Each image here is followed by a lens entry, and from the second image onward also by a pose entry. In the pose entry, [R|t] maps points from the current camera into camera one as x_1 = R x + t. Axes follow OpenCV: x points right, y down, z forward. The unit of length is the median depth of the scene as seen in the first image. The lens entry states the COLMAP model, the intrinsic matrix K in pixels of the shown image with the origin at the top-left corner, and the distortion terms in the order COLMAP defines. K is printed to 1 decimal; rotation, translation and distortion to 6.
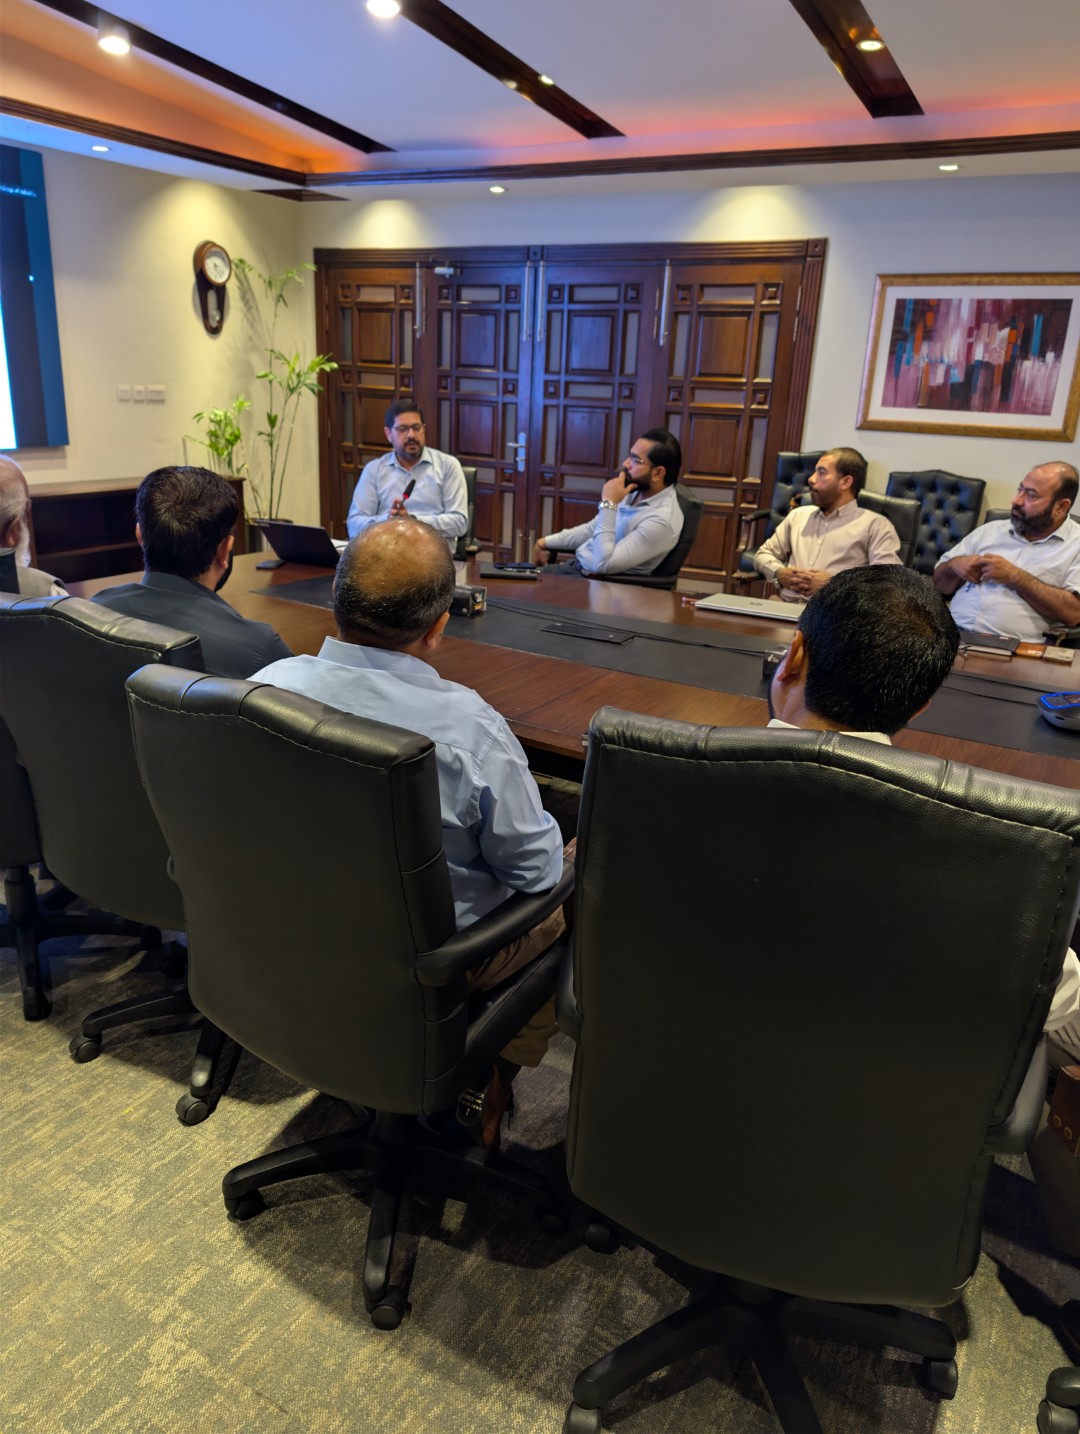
lens RADIAL K [[1019.7, 0, 527.9], [0, 1019.7, 698.7], [0, 0, 1]] dist [0.015115, -0.013155]
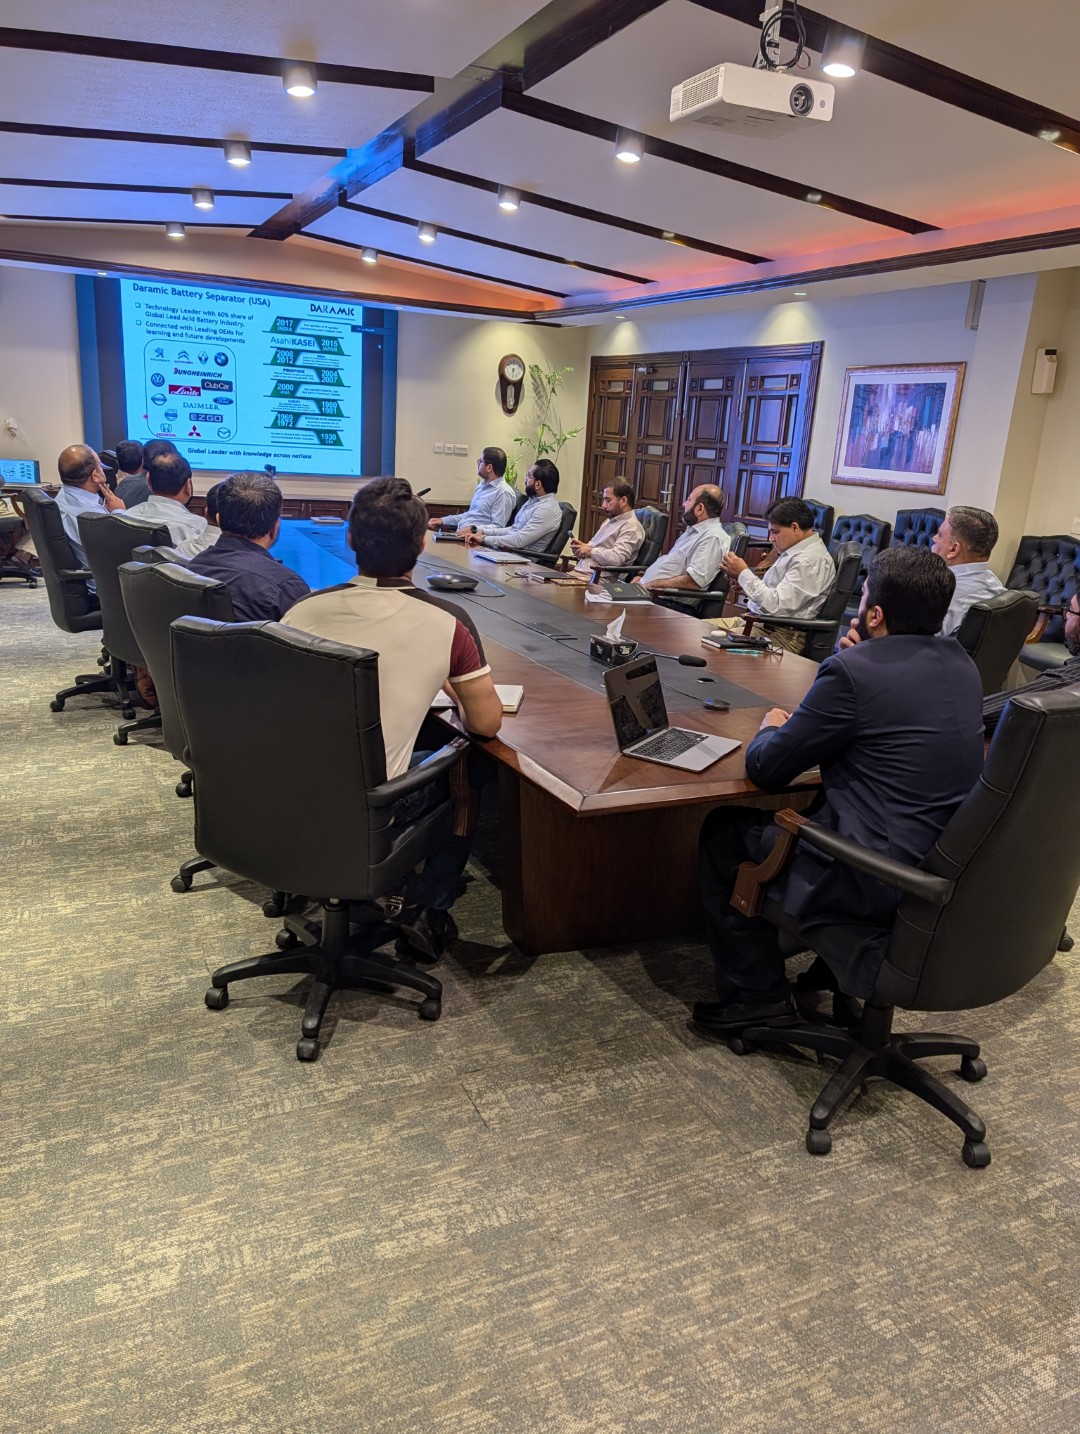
lens RADIAL K [[1019.7, 0, 553.2], [0, 1019.7, 718.1], [0, 0, 1]] dist [0.015115, -0.013155]
pose [[0.827399, 0.162817, -0.537496, 0.806307], [-0.199091, 0.979934, -0.009633, 0.114872], [0.525142, 0.114981, 0.843212, -0.252365]]
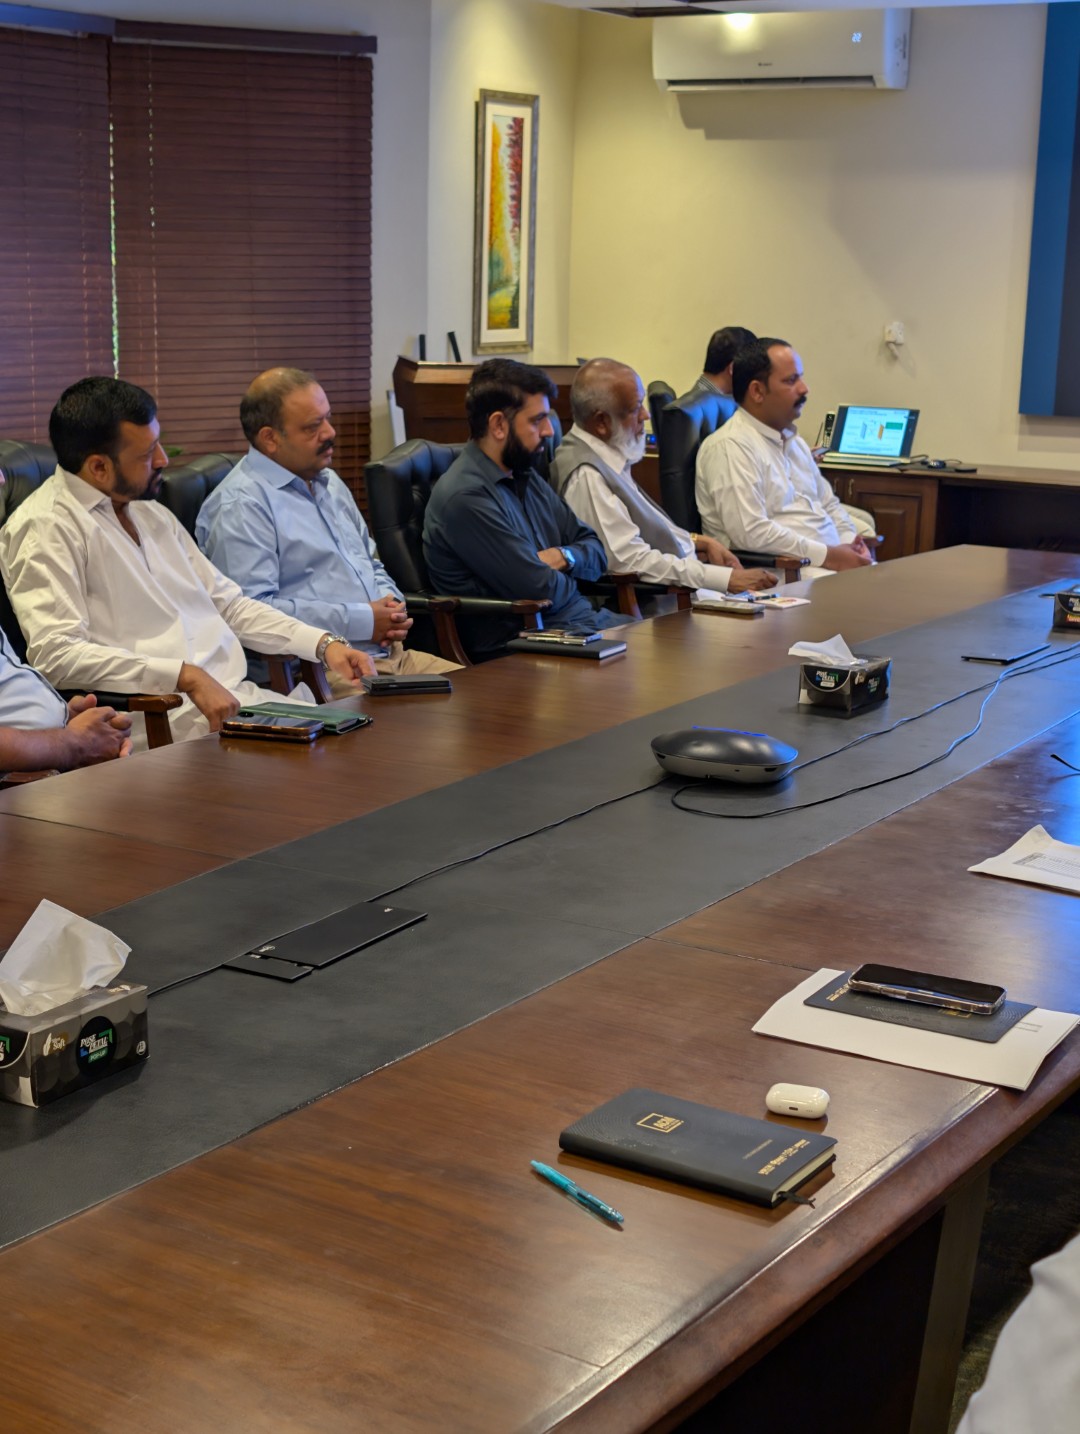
lens RADIAL K [[2213.5, 0, 519.9], [0, 2213.5, 765.9], [0, 0, 1]] dist [0.051071, 0.000000]
pose [[-0.002537, 0.184751, -0.982782, 0.867534], [-0.324406, 0.929482, 0.175569, -0.080203], [0.945915, 0.319266, 0.057577, 0.334673]]
